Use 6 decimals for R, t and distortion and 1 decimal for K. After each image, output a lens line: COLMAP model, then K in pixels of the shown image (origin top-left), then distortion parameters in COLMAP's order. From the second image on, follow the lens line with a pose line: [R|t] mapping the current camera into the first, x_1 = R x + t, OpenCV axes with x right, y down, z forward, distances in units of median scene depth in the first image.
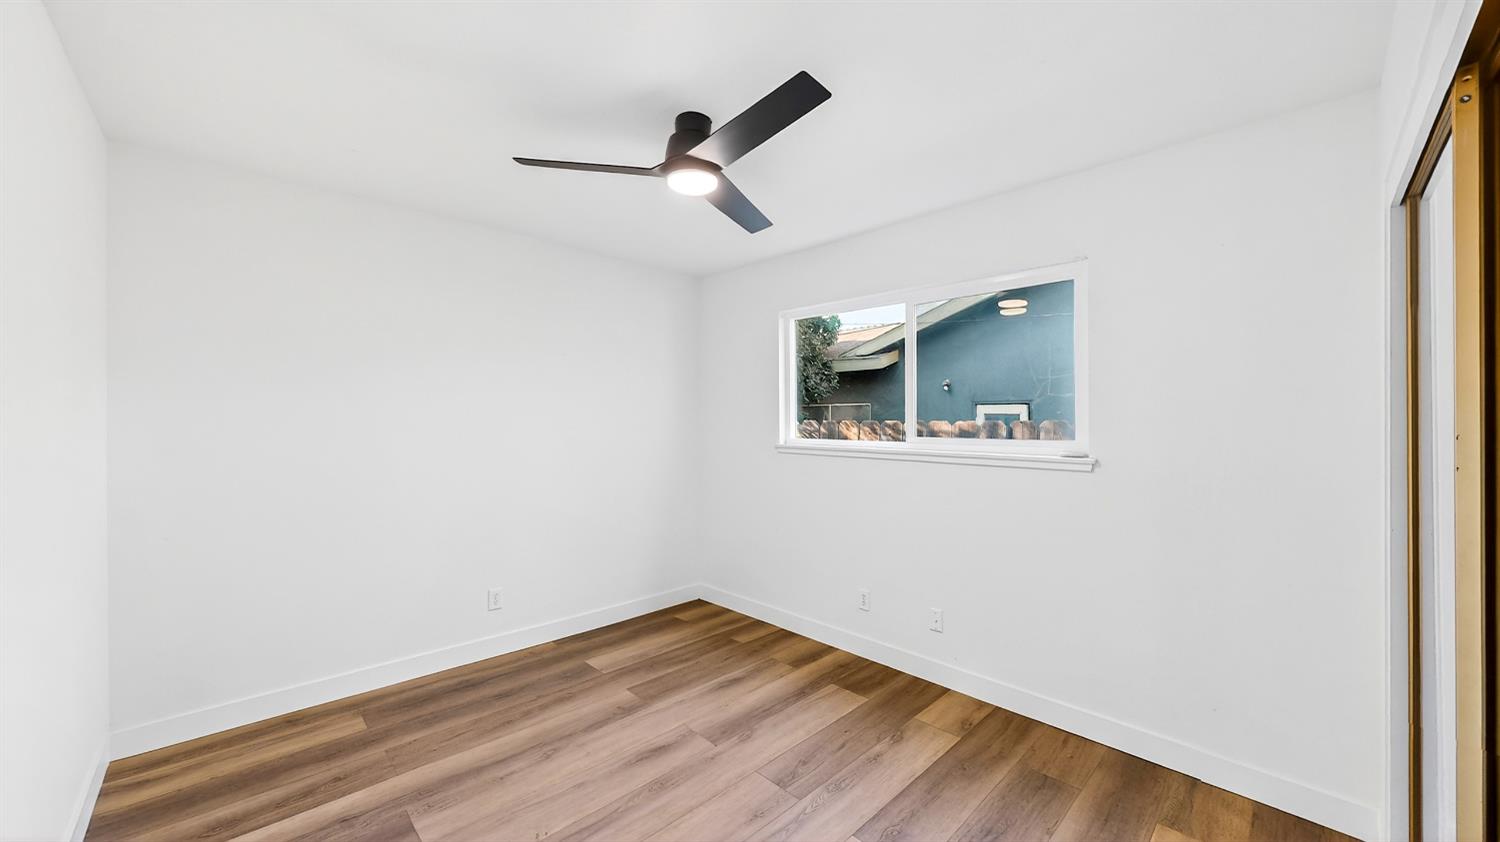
lens RADIAL K [[558.6, 0, 750.0], [0, 558.6, 421.0], [0, 0, 1]] dist [0.001604, 0.000126]
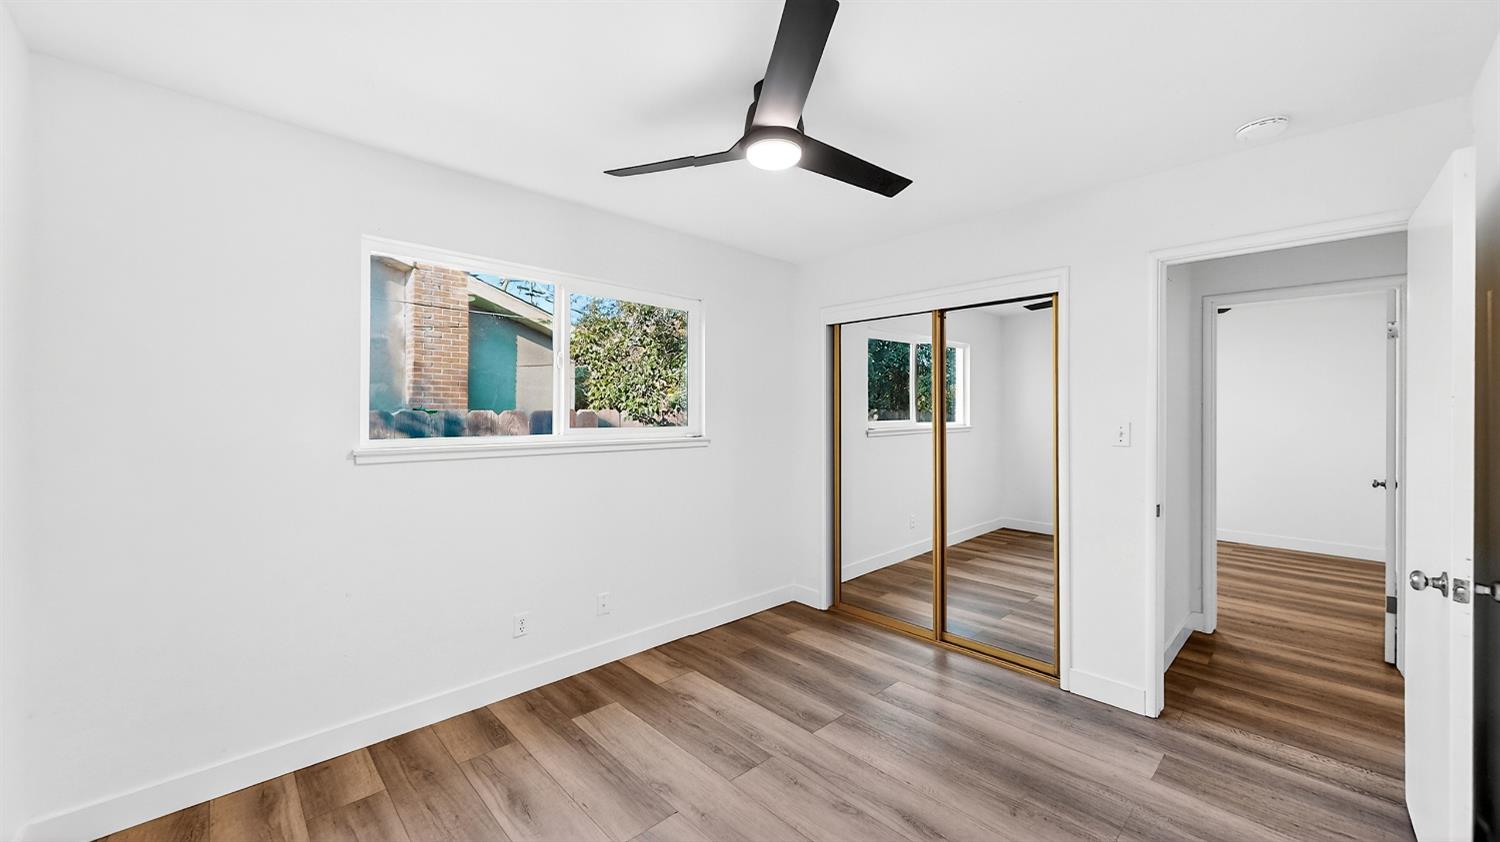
lens RADIAL K [[560.6, 0, 745.6], [0, 560.6, 450.0], [0, 0, 1]] dist [-0.001622, -0.000130]
pose [[-0.000303, -0.058057, 0.998313, -0.692324], [-0.000291, 0.998313, 0.058057, 0.011166], [-1.000000, -0.000273, -0.000319, 0.747705]]
